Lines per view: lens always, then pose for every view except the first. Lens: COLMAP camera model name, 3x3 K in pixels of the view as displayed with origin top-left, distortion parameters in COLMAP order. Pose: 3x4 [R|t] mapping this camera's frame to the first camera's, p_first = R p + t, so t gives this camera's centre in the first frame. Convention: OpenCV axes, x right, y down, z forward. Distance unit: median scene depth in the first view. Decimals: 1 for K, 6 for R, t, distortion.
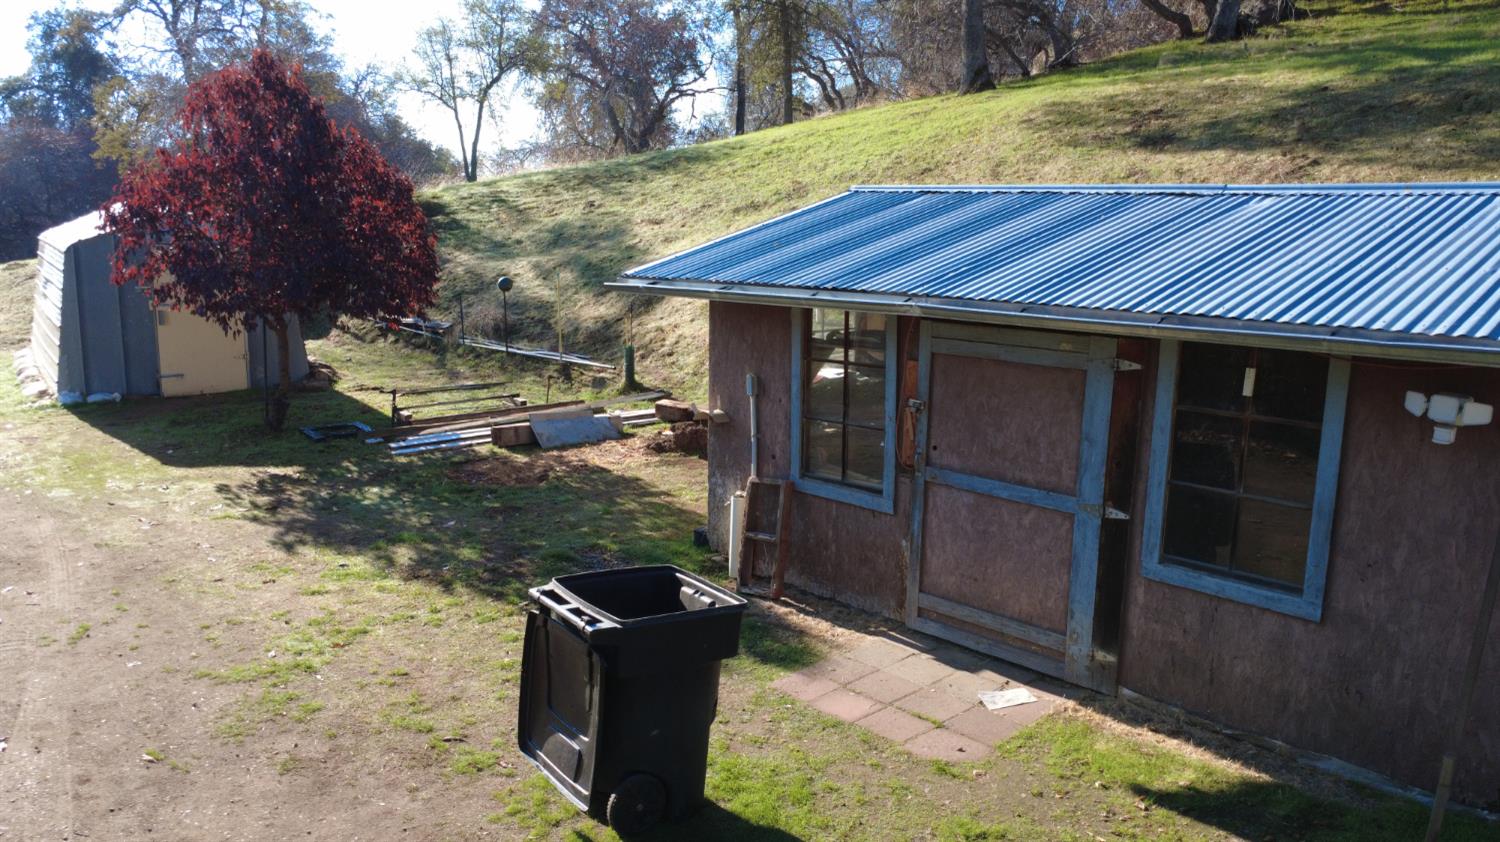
lens RADIAL K [[1123.9, 0, 762.6], [0, 1123.9, 420.5], [0, 0, 1]] dist [0.003100, -0.005432]
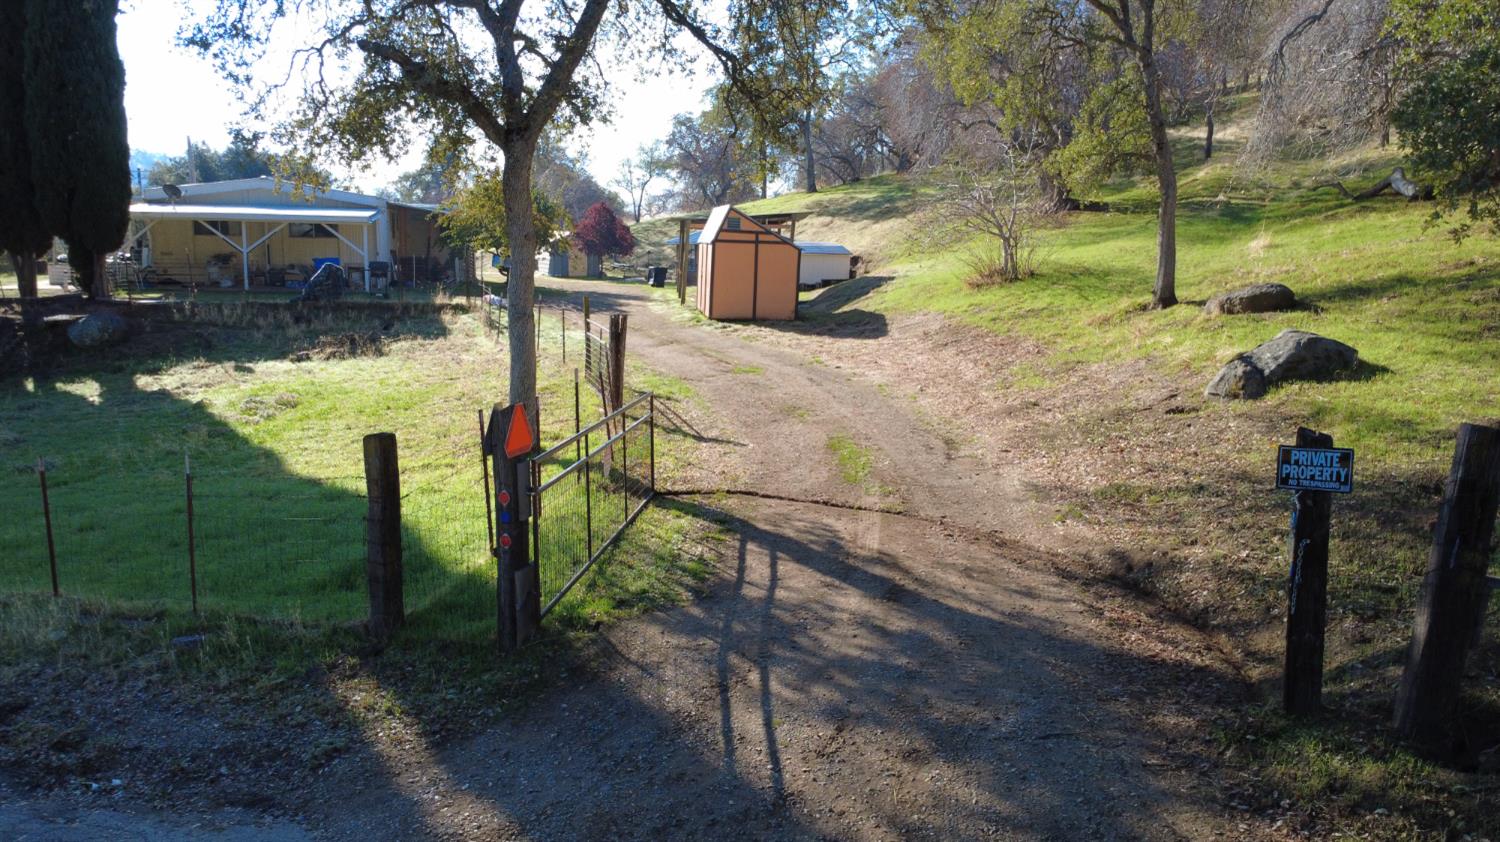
lens RADIAL K [[1123.9, 0, 750.3], [0, 1123.9, 429.6], [0, 0, 1]] dist [0.003100, -0.005432]
pose [[0.988644, 0.020296, -0.148900, 0.346630], [-0.021645, 0.999738, -0.007447, 0.243466], [0.148710, 0.010585, 0.988824, -1.340692]]
